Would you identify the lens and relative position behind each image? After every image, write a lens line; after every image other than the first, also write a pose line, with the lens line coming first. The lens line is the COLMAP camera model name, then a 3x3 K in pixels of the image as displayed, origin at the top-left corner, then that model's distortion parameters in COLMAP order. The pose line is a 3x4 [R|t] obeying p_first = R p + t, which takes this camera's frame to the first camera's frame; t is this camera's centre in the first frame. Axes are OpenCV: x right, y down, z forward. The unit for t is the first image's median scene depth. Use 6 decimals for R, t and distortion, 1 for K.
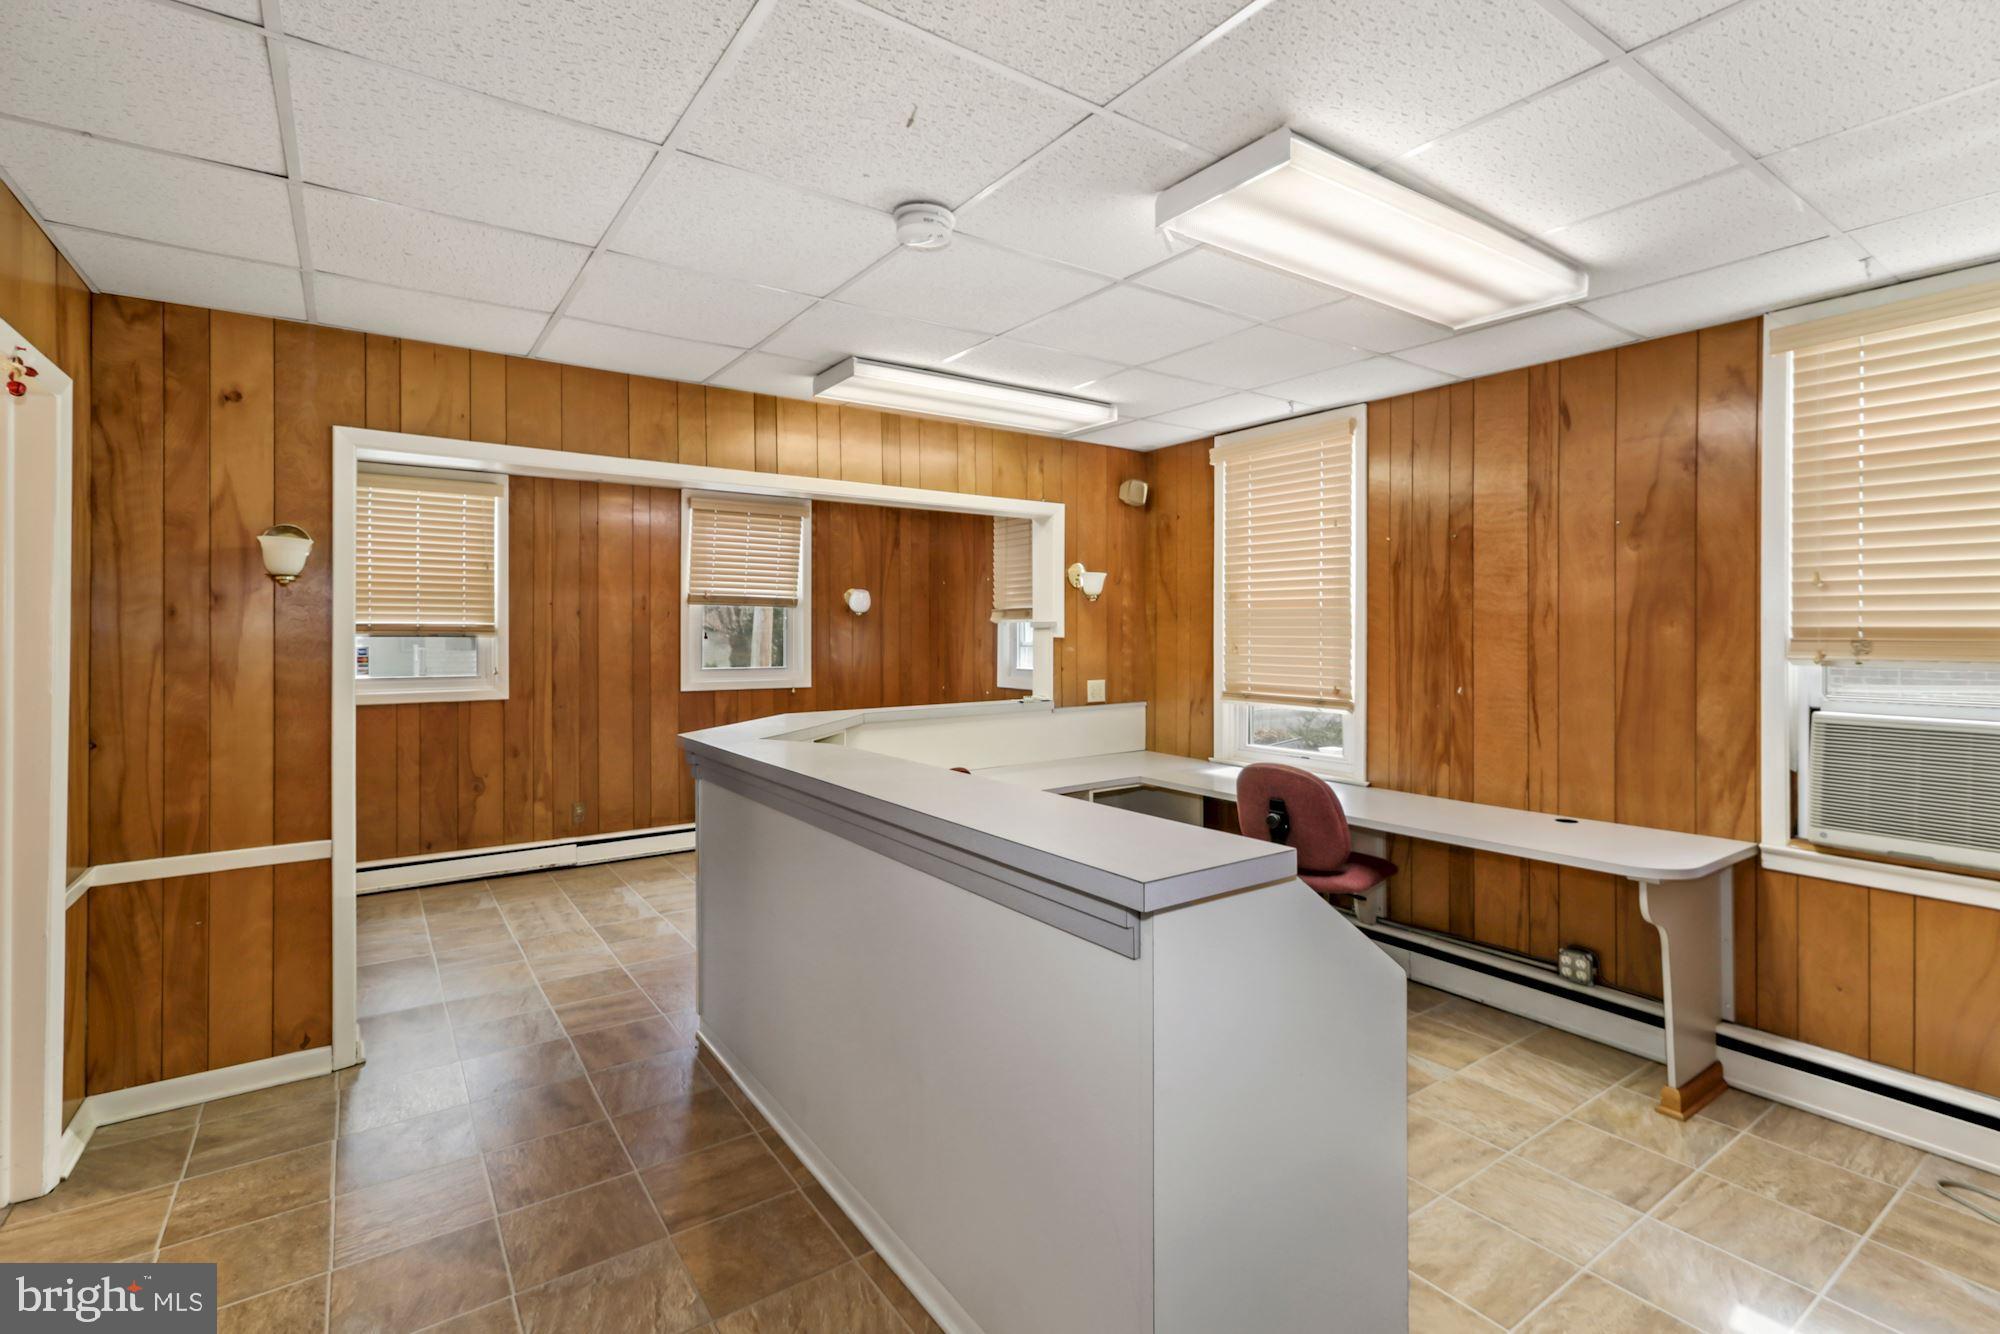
lens RADIAL K [[923.7, 0, 1004.9], [0, 923.7, 645.4], [0, 0, 1]] dist [0.000988, 0.000374]
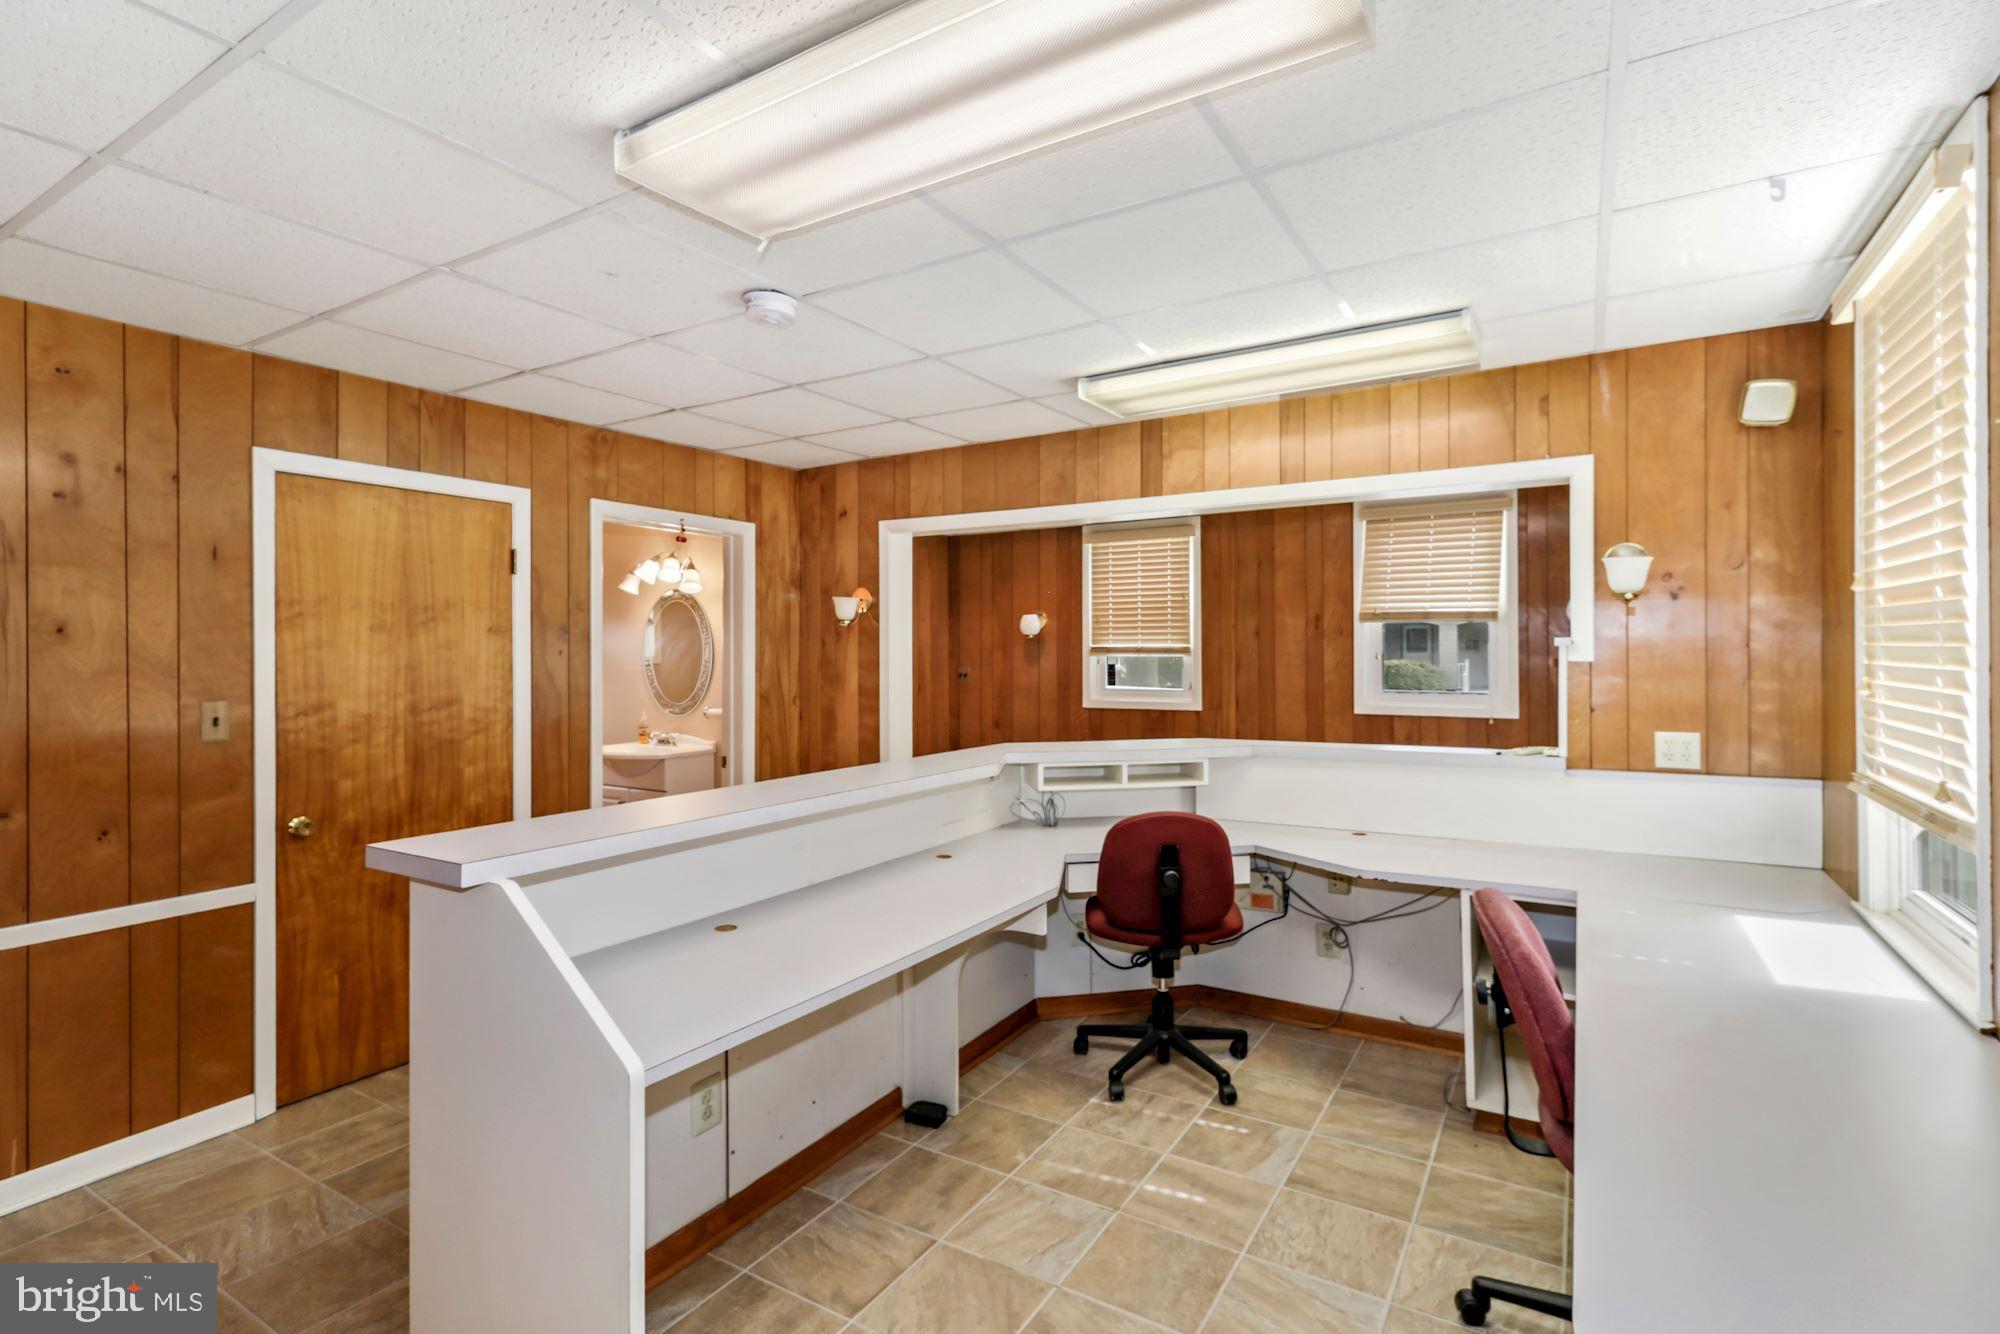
lens RADIAL K [[923.7, 0, 1004.9], [0, 923.7, 645.4], [0, 0, 1]] dist [0.000988, 0.000374]
pose [[0.413675, -0.006771, -0.910400, 0.469505], [-0.008354, 0.999902, -0.011233, -0.009198], [0.910386, 0.012252, 0.413577, 0.351130]]
